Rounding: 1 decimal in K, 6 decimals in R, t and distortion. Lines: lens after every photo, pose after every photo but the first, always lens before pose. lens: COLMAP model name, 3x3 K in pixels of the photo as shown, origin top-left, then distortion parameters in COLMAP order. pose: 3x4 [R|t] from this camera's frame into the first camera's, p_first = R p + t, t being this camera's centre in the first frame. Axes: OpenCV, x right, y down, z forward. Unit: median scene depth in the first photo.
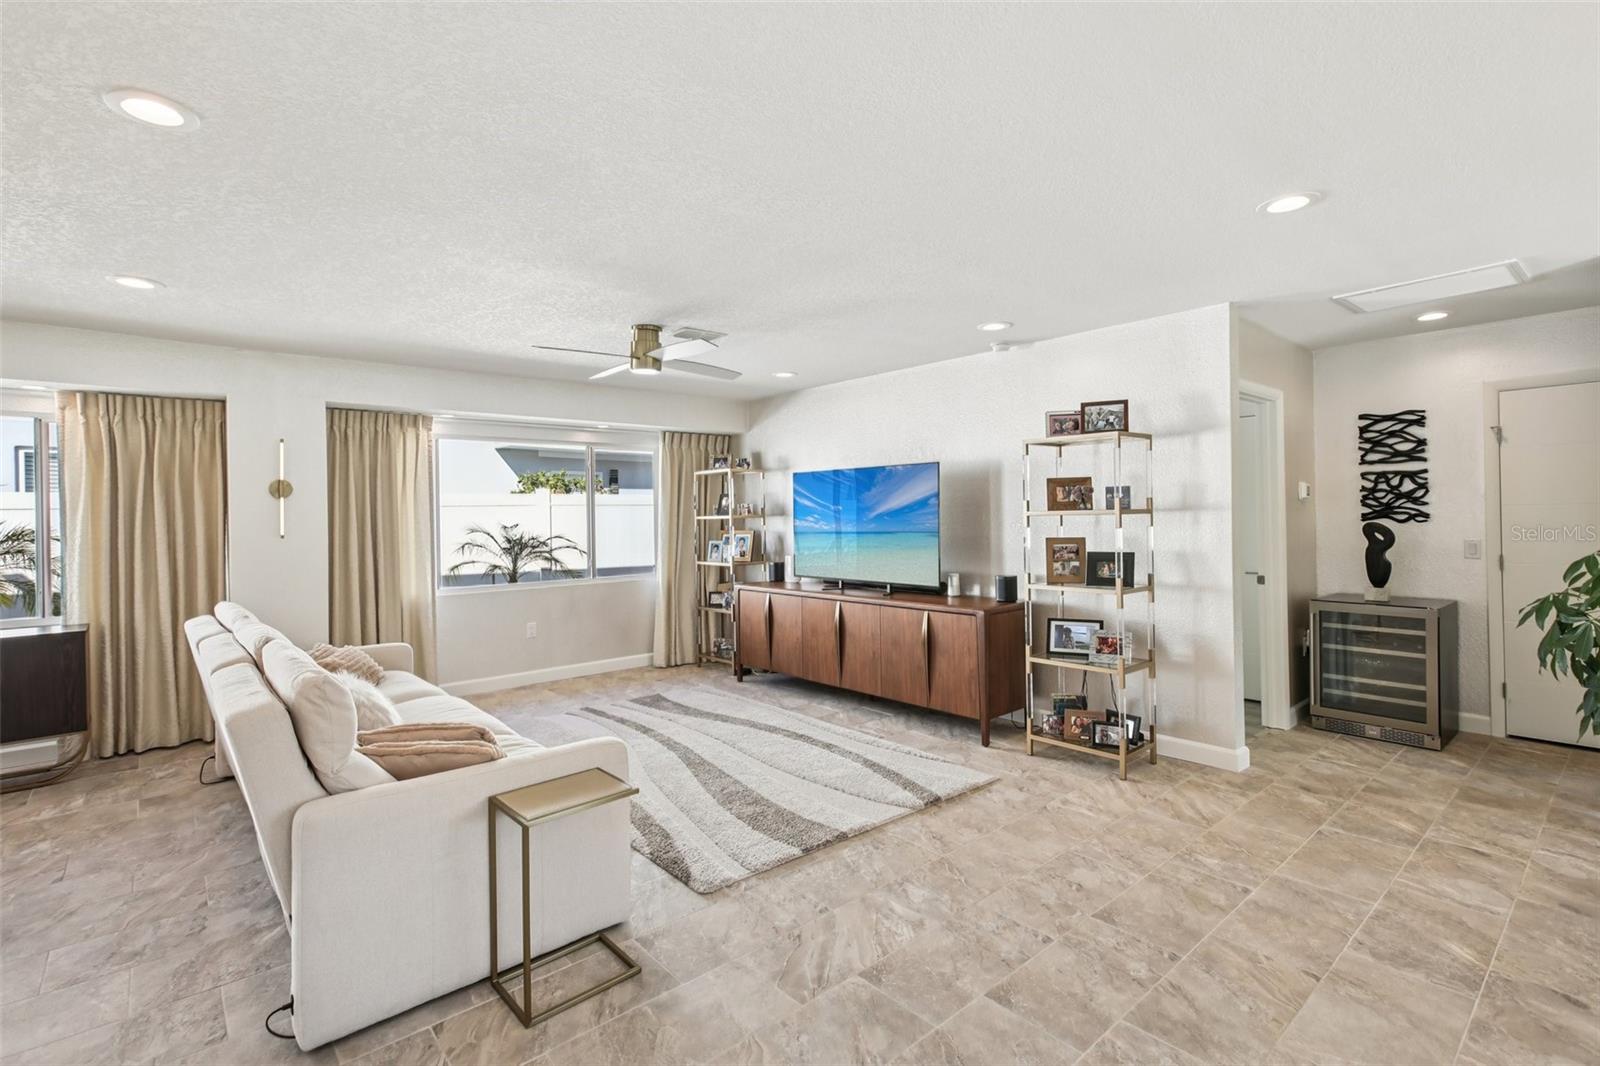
lens RADIAL K [[737.1, 0, 813.1], [0, 737.1, 518.3], [0, 0, 1]] dist [0.005230, 0.003207]
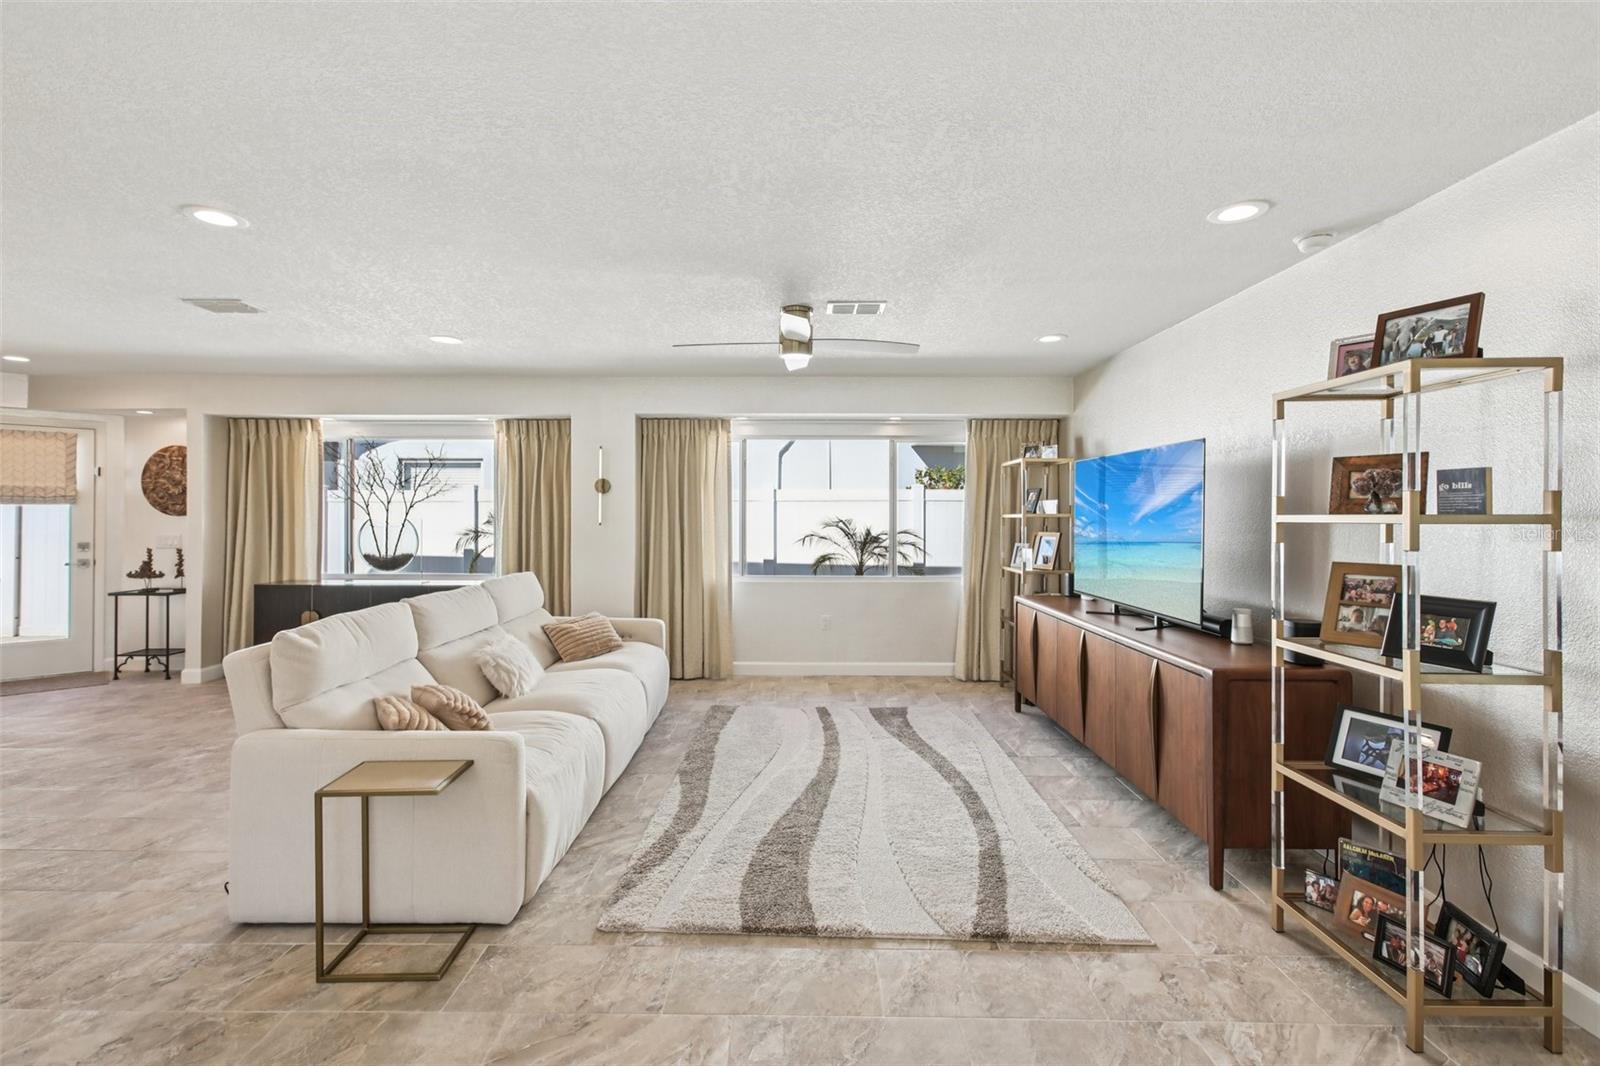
lens RADIAL K [[737.1, 0, 806.4], [0, 737.1, 517.8], [0, 0, 1]] dist [0.005230, 0.003207]
pose [[0.748898, 0.022138, -0.662315, 0.394987], [-0.019846, 0.999743, 0.010976, -0.005916], [0.662388, 0.004924, 0.749145, 0.307972]]
